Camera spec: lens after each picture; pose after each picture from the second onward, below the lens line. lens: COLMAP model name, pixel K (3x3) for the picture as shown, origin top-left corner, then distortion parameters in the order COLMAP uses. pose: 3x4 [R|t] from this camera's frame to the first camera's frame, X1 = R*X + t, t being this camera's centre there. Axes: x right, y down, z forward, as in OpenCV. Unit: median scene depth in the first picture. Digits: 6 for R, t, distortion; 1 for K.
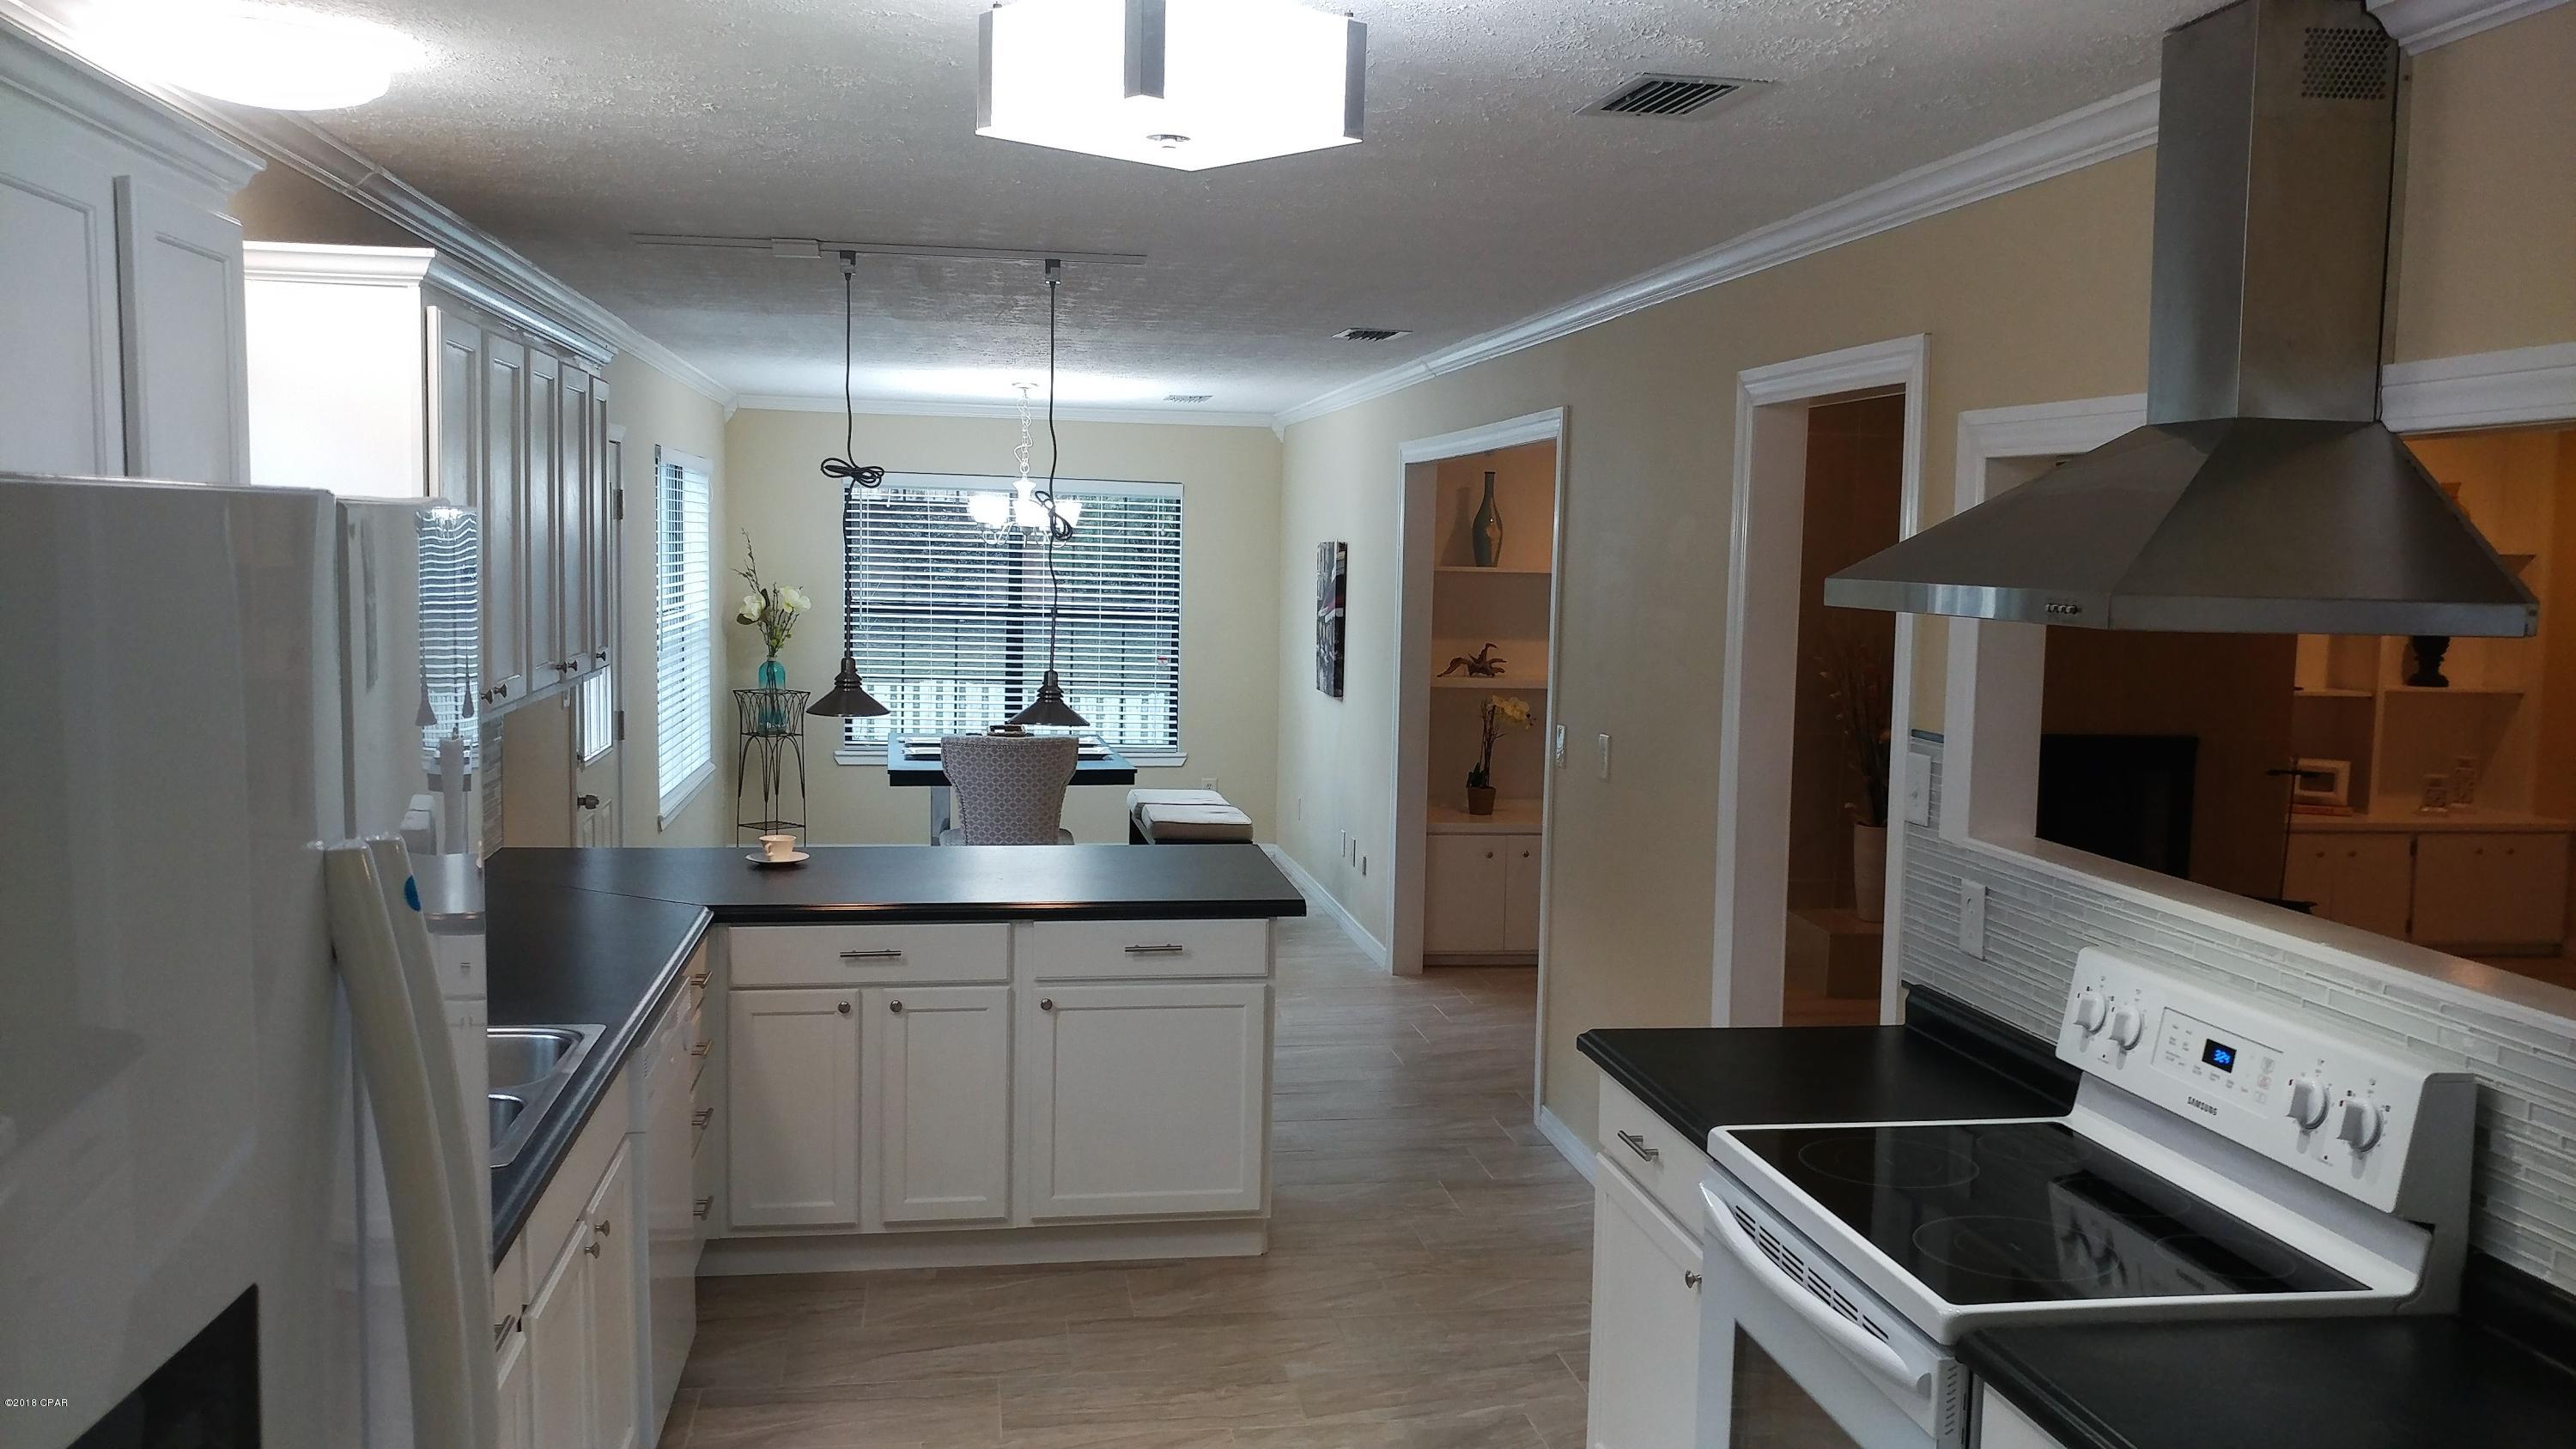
lens RADIAL K [[2086.1, 0, 1298.4], [0, 2086.1, 734.2], [0, 0, 1]] dist [0.067971, -0.001631]
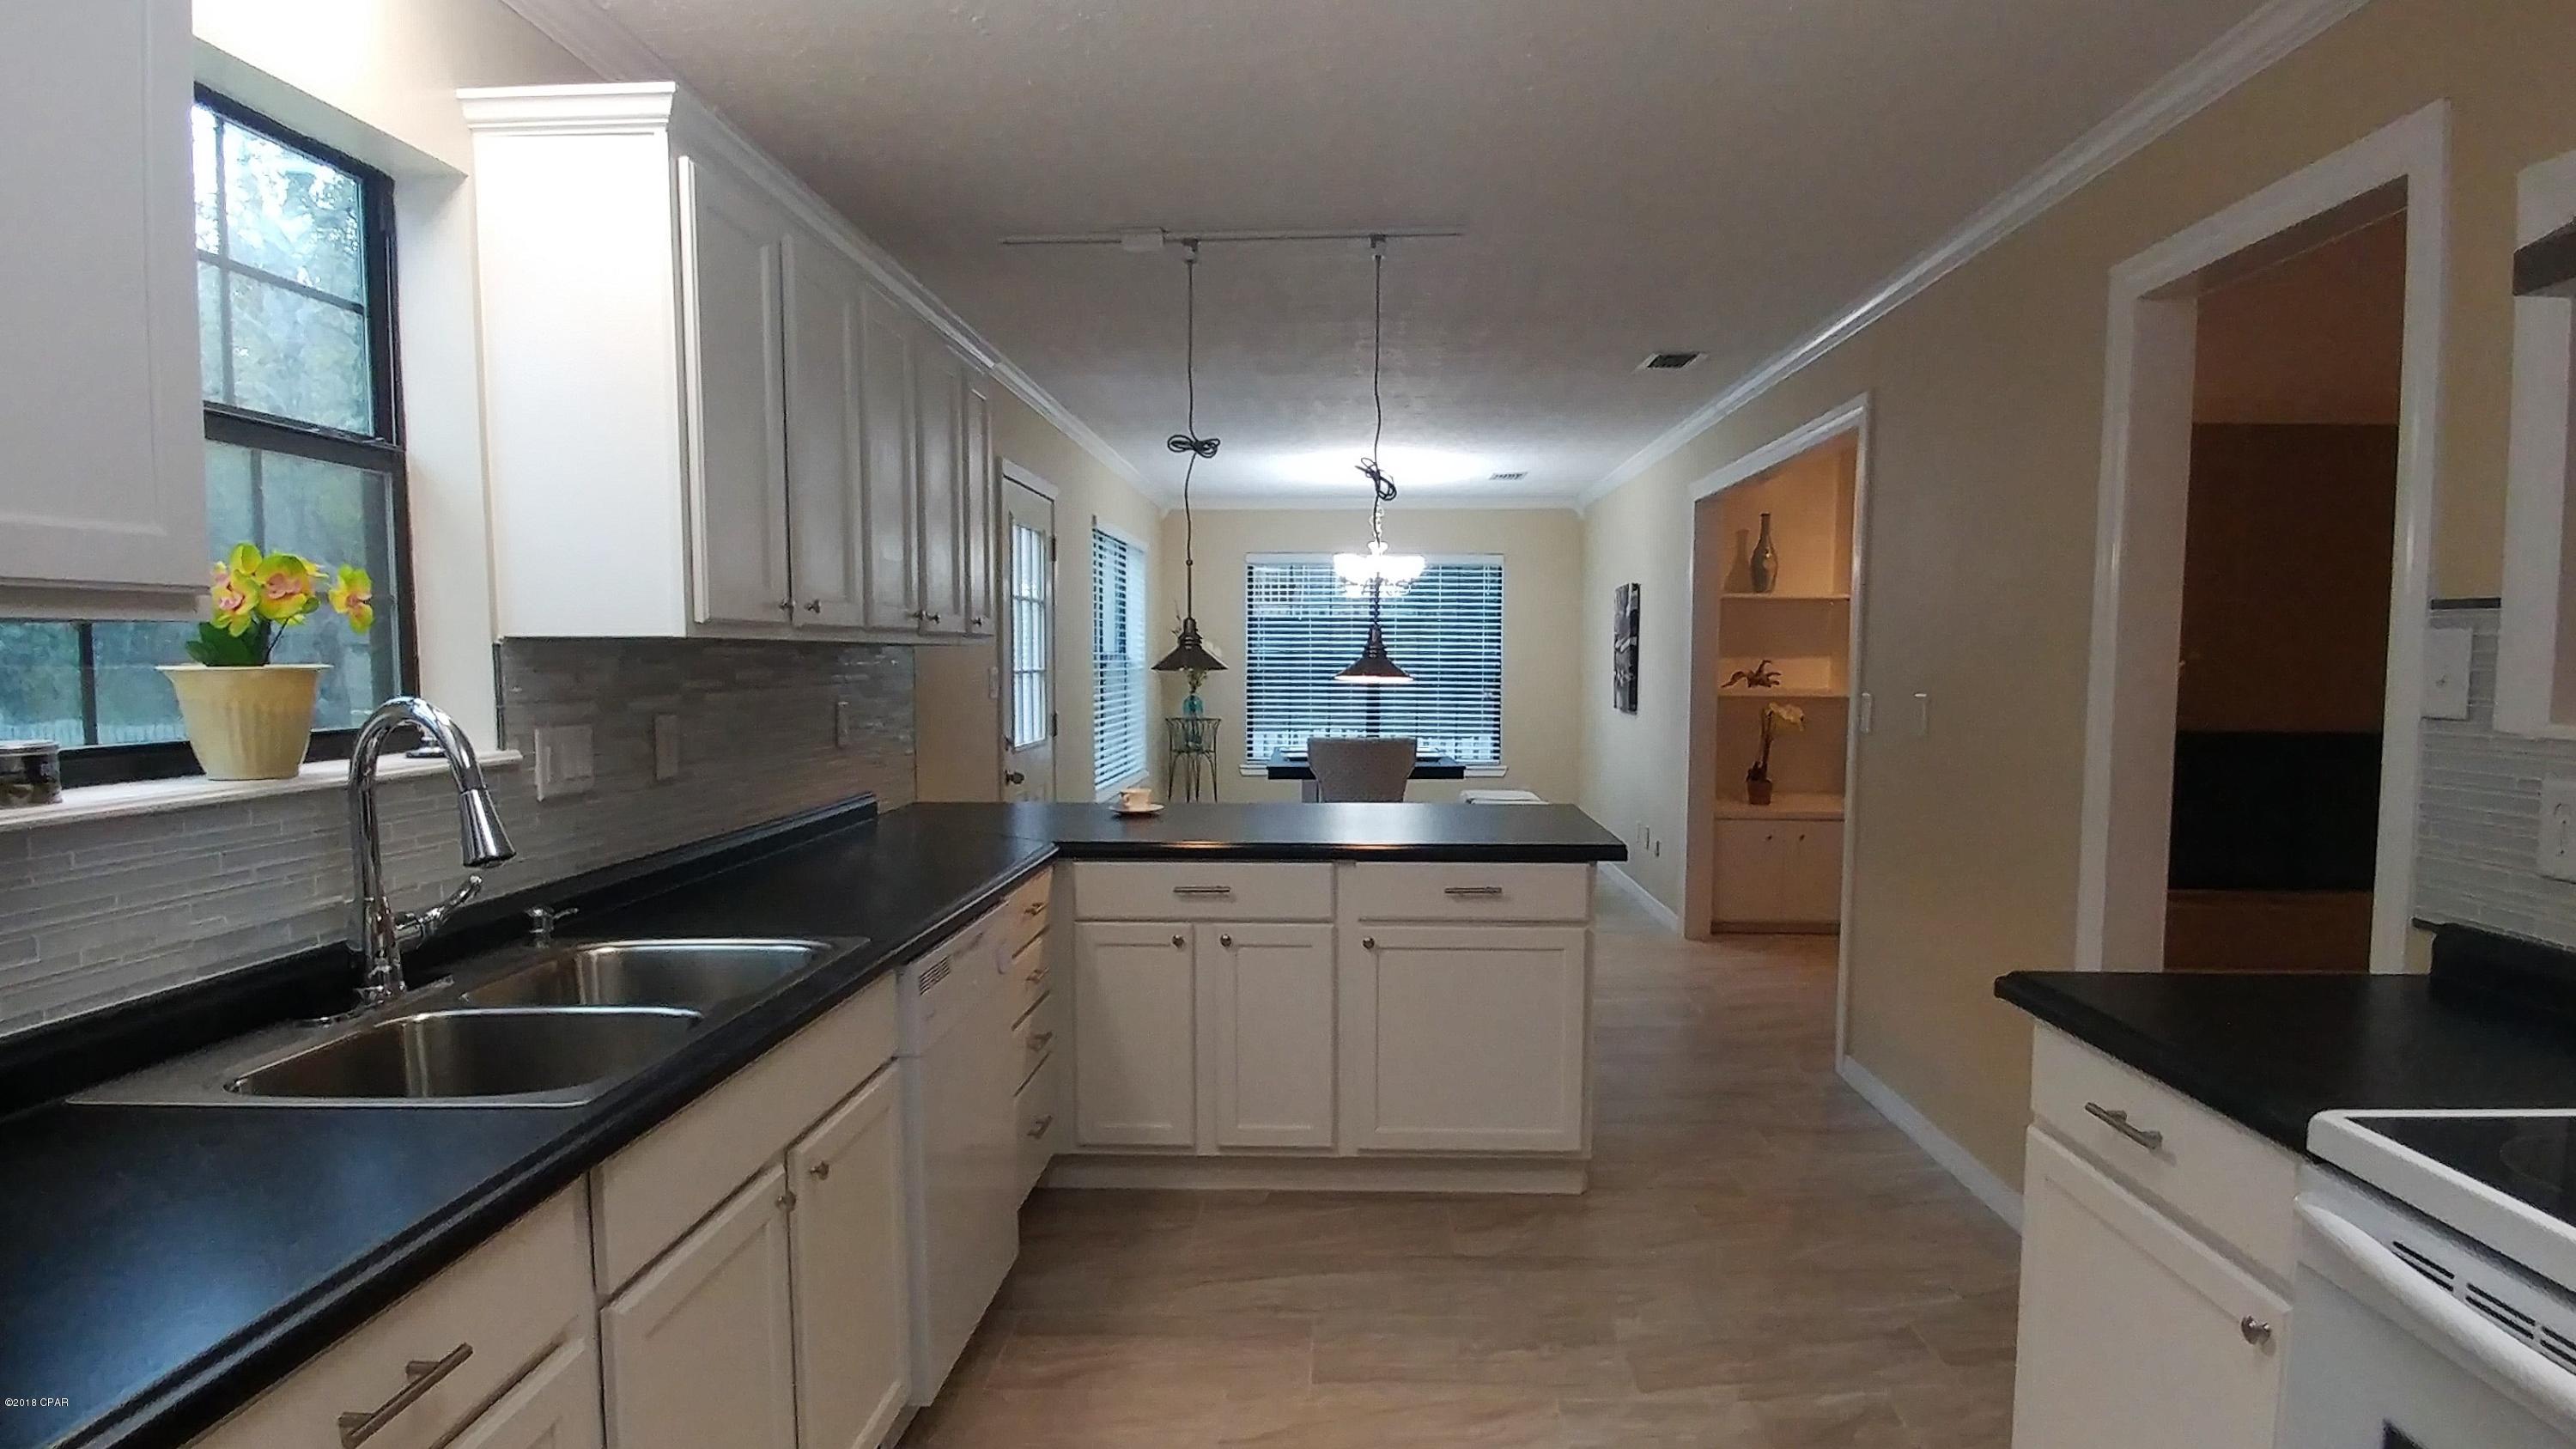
lens RADIAL K [[1396.6, 0, 1301.8], [0, 1396.6, 772.7], [0, 0, 1]] dist [0.002468, 0.000012]
pose [[0.979885, -0.004942, -0.199501, -0.014031], [0.002557, 0.999922, -0.012211, 0.049231], [0.199546, 0.011455, 0.979822, 0.291316]]
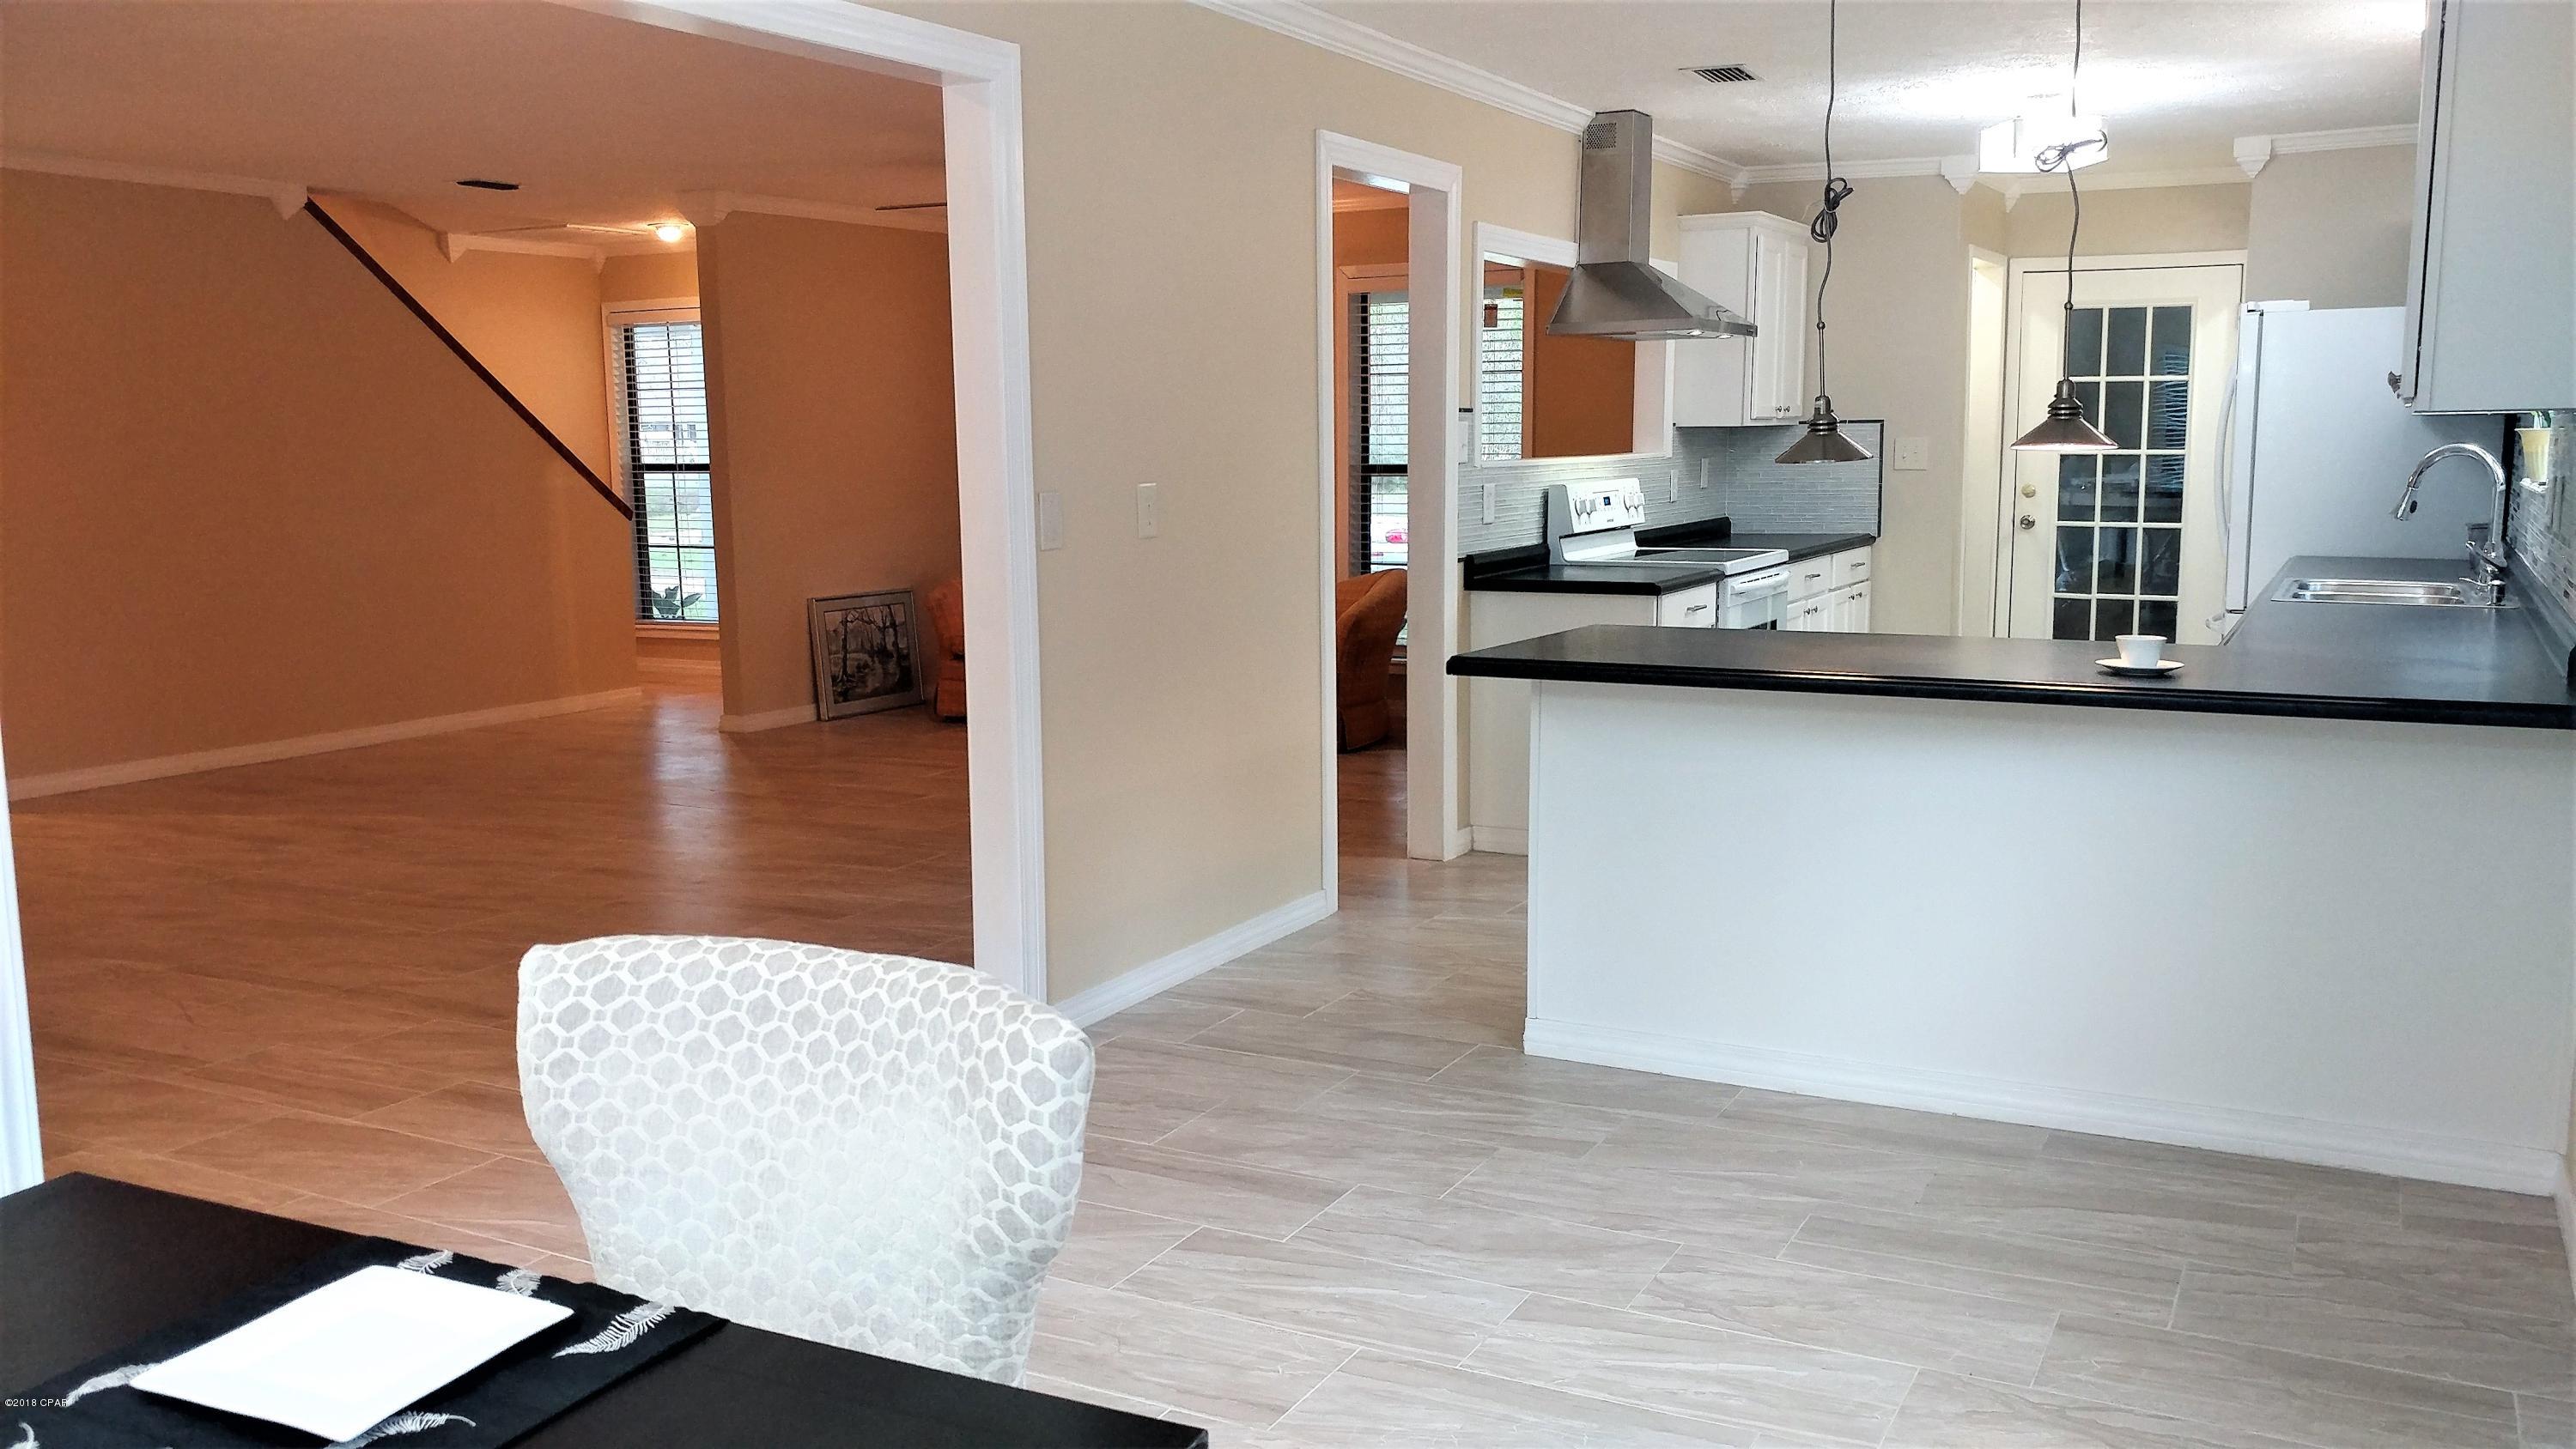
lens RADIAL K [[2086.1, 0, 1298.4], [0, 2086.1, 734.2], [0, 0, 1]] dist [0.067971, -0.001631]
pose [[-0.793404, -0.102520, 0.600000, -0.464337], [0.049499, 0.971583, 0.231466, -0.103002], [-0.606680, 0.213345, -0.765783, 1.756432]]
